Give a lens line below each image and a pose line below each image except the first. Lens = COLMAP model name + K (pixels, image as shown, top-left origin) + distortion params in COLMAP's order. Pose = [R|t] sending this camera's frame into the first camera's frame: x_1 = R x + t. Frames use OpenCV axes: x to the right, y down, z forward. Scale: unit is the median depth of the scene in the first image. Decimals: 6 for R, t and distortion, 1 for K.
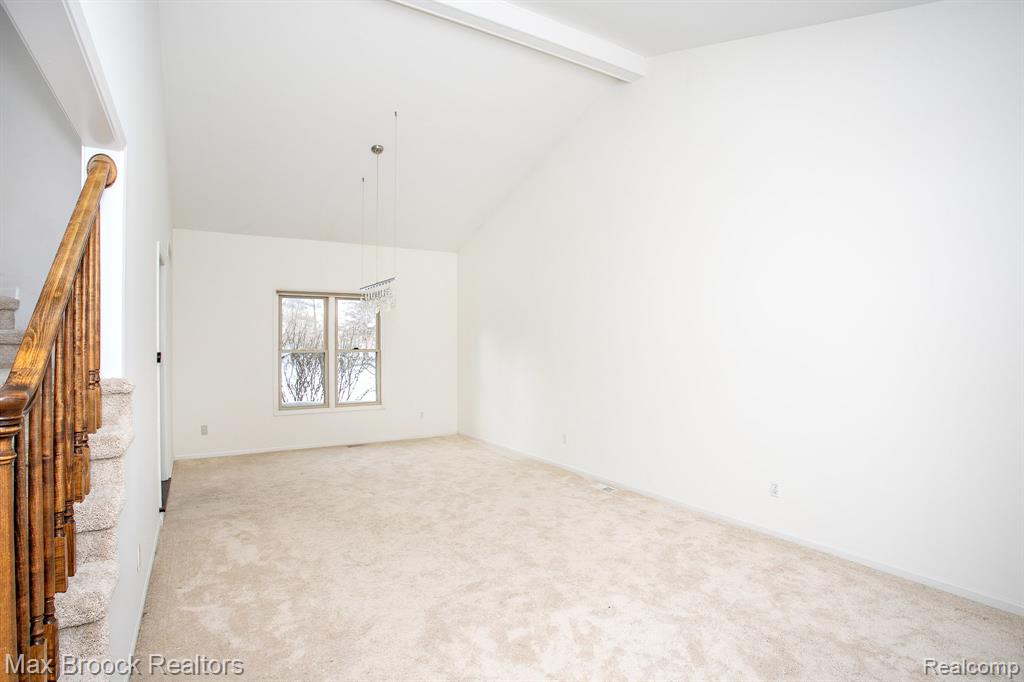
lens RADIAL K [[522.5, 0, 509.6], [0, 522.5, 338.3], [0, 0, 1]] dist [-0.031926, 0.015791]
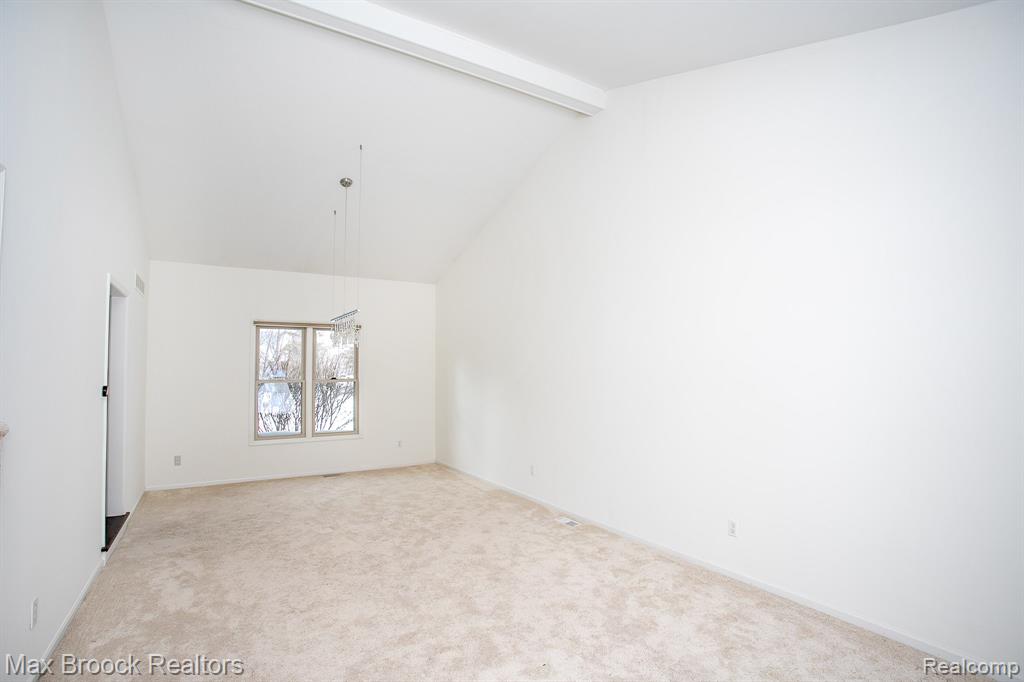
lens RADIAL K [[496.6, 0, 513.0], [0, 496.6, 347.0], [0, 0, 1]] dist [-0.030665, 0.015522]
pose [[0.999972, -0.001918, 0.007275, 0.093090], [0.002180, 0.999342, -0.036212, -0.011605], [-0.007201, 0.036227, 0.999318, 0.072879]]
